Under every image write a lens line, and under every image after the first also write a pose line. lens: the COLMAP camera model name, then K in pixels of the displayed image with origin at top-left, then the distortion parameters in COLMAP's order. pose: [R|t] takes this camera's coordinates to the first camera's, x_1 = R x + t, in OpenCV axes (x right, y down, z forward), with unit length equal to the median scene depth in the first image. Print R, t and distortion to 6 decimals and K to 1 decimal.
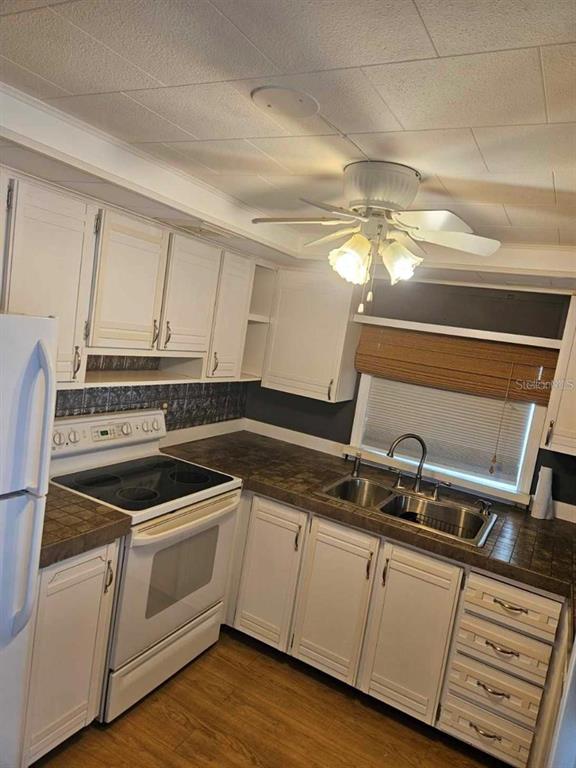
lens RADIAL K [[509.2, 0, 288.0], [0, 509.2, 384.0], [0, 0, 1]] dist [0.094969, -0.081124]
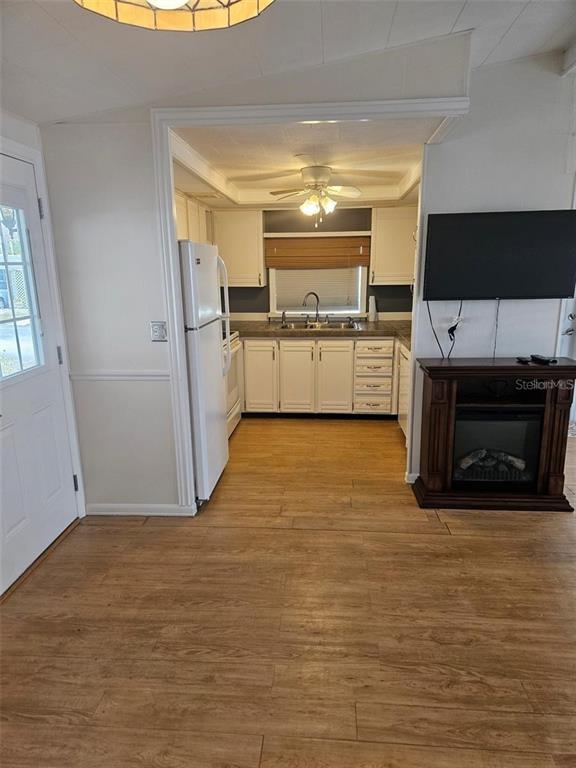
lens RADIAL K [[509.2, 0, 288.0], [0, 509.2, 384.0], [0, 0, 1]] dist [0.094969, -0.081124]
pose [[0.898429, -0.243191, 0.365628, -0.694452], [0.189744, 0.965893, 0.176203, 0.084337], [-0.396008, -0.088930, 0.913930, -0.833430]]
